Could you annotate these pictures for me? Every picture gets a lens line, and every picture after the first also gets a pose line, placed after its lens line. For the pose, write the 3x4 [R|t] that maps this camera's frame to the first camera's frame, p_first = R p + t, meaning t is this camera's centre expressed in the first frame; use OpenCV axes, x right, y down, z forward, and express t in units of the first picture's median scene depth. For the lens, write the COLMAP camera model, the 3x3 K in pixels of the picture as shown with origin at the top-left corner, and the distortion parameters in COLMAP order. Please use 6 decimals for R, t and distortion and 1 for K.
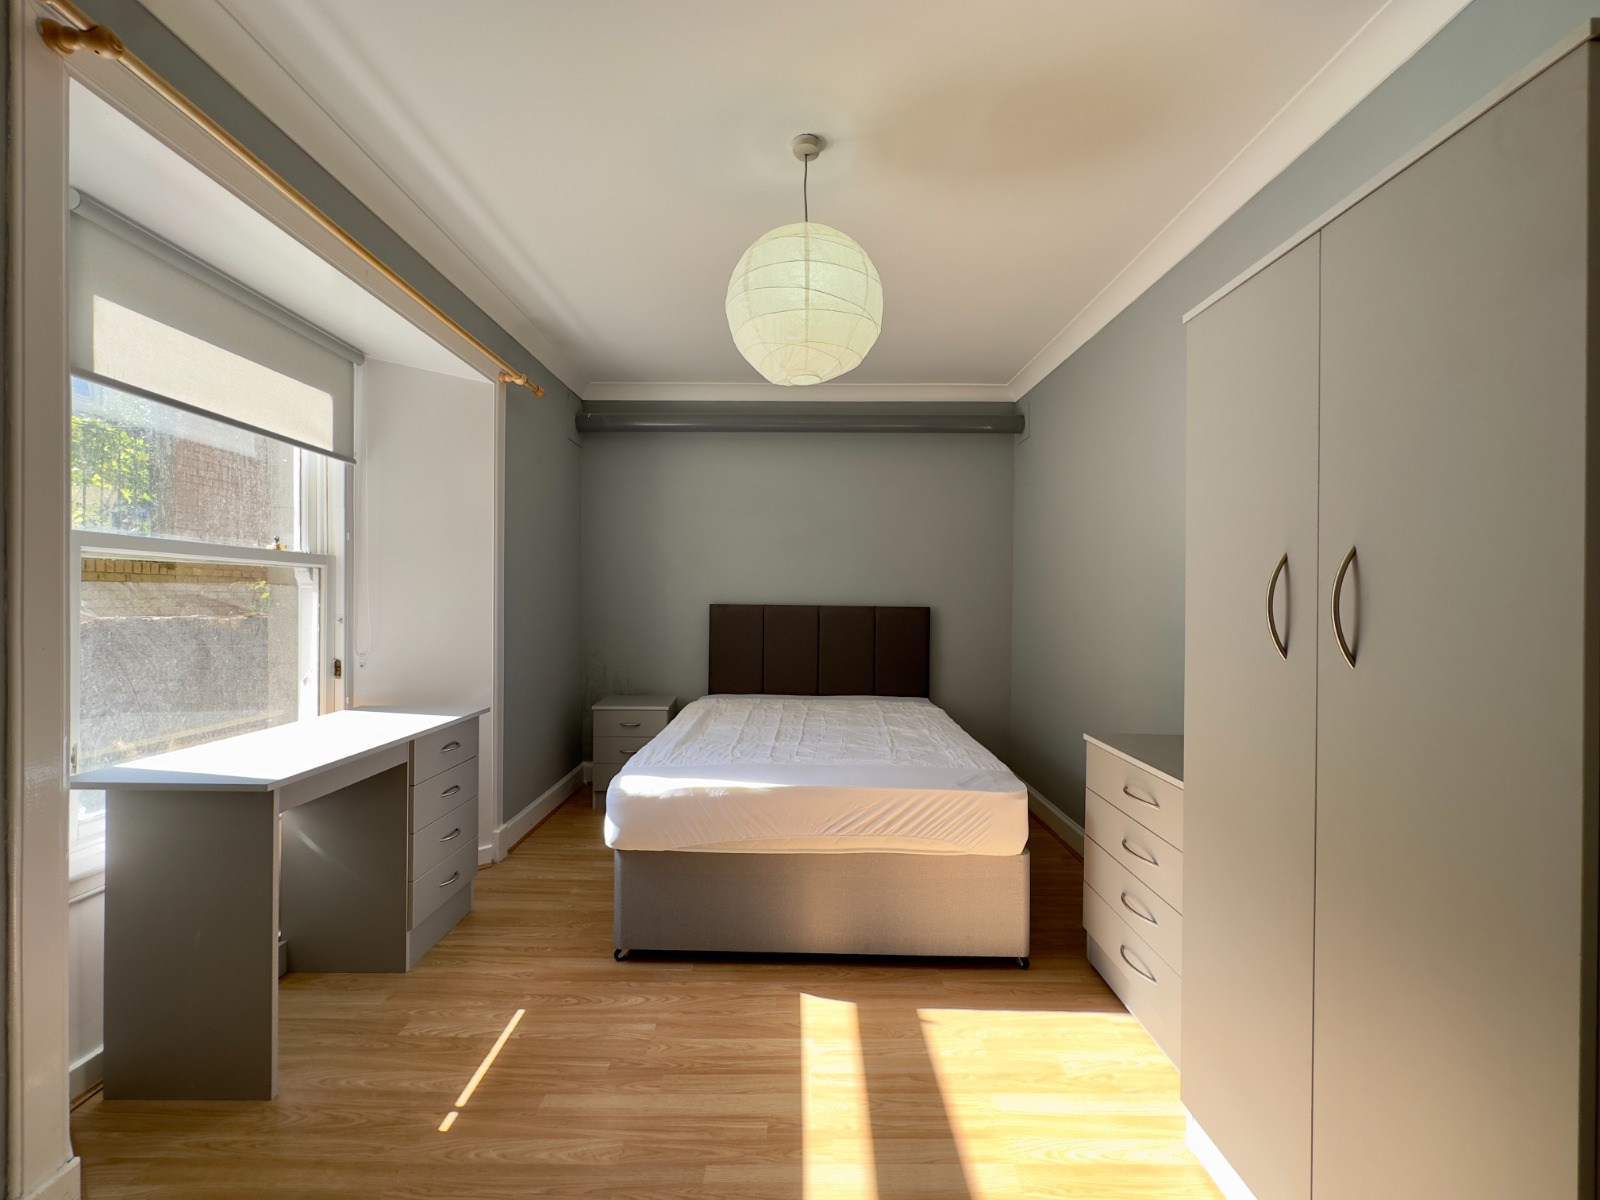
lens RADIAL K [[637.2, 0, 799.6], [0, 637.2, 601.7], [0, 0, 1]] dist [-0.001696, -0.000011]
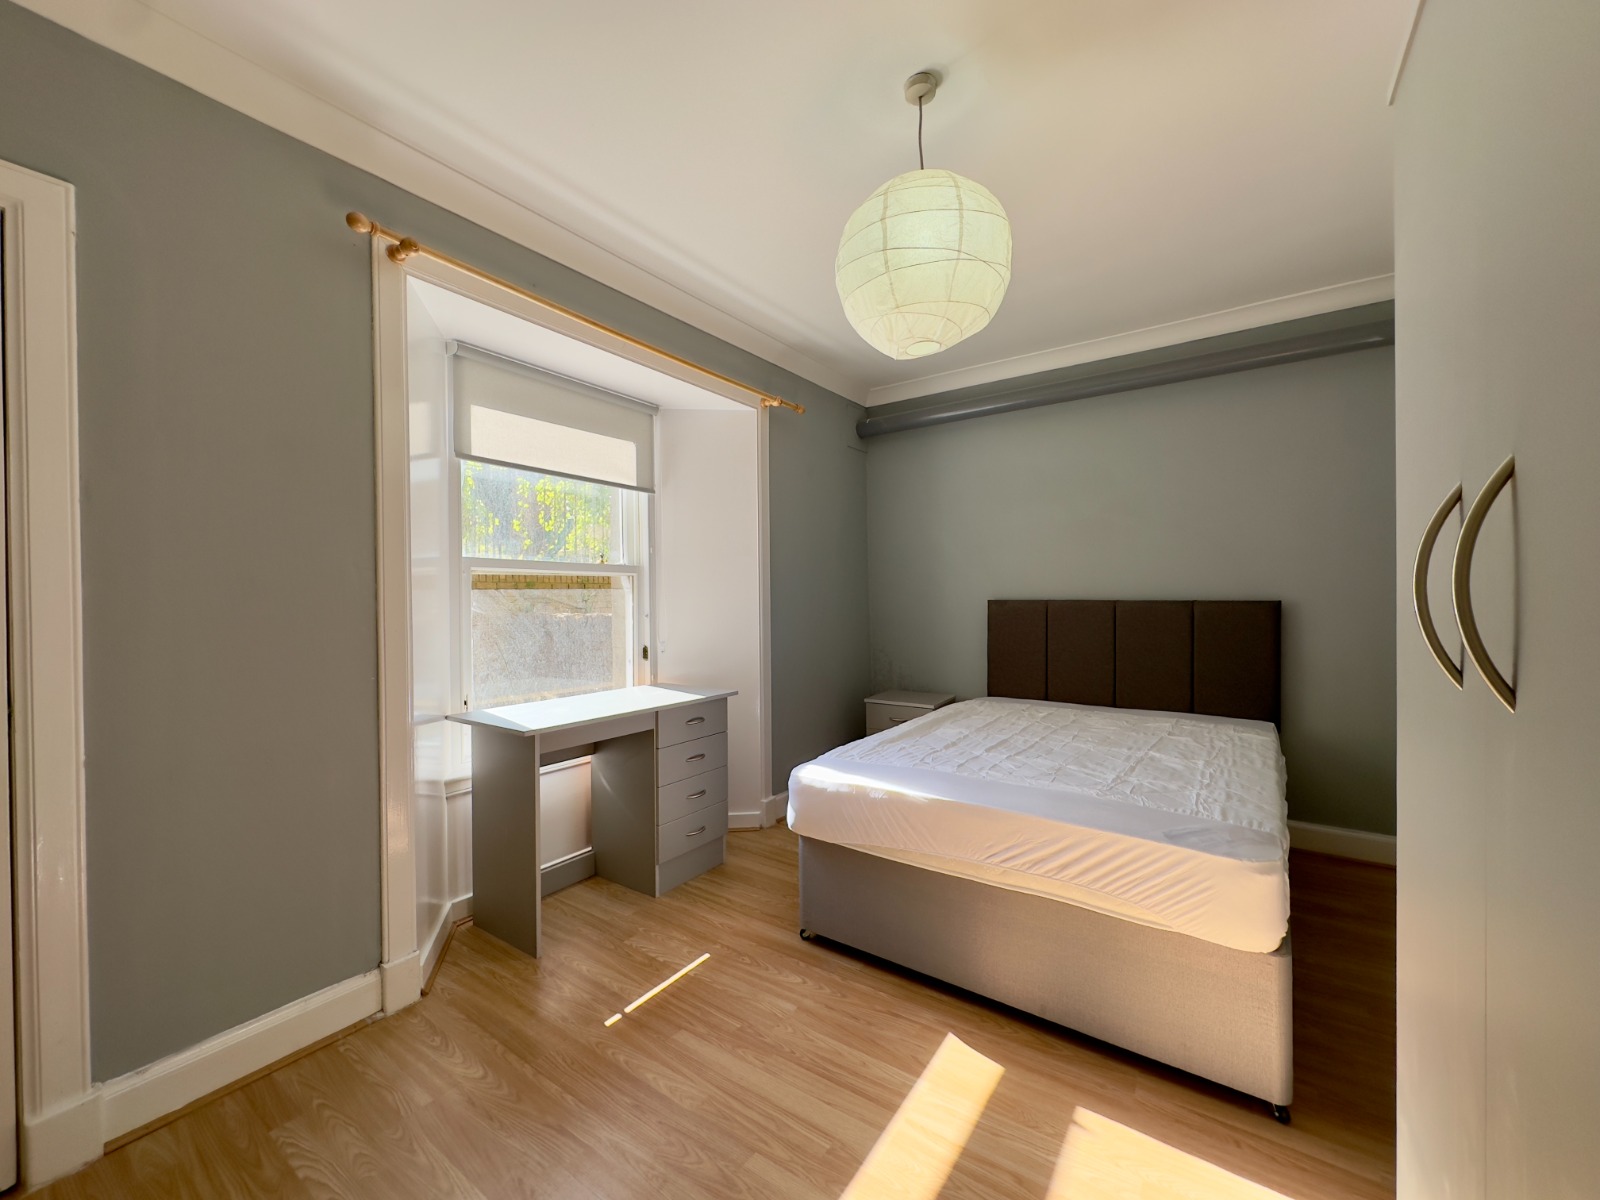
lens RADIAL K [[637.2, 0, 799.6], [0, 637.2, 601.7], [0, 0, 1]] dist [-0.001696, -0.000011]
pose [[0.818697, -0.010669, -0.574126, 0.338315], [0.012118, 0.999926, -0.001300, 0.007690], [0.574097, -0.005893, 0.818766, 0.145061]]
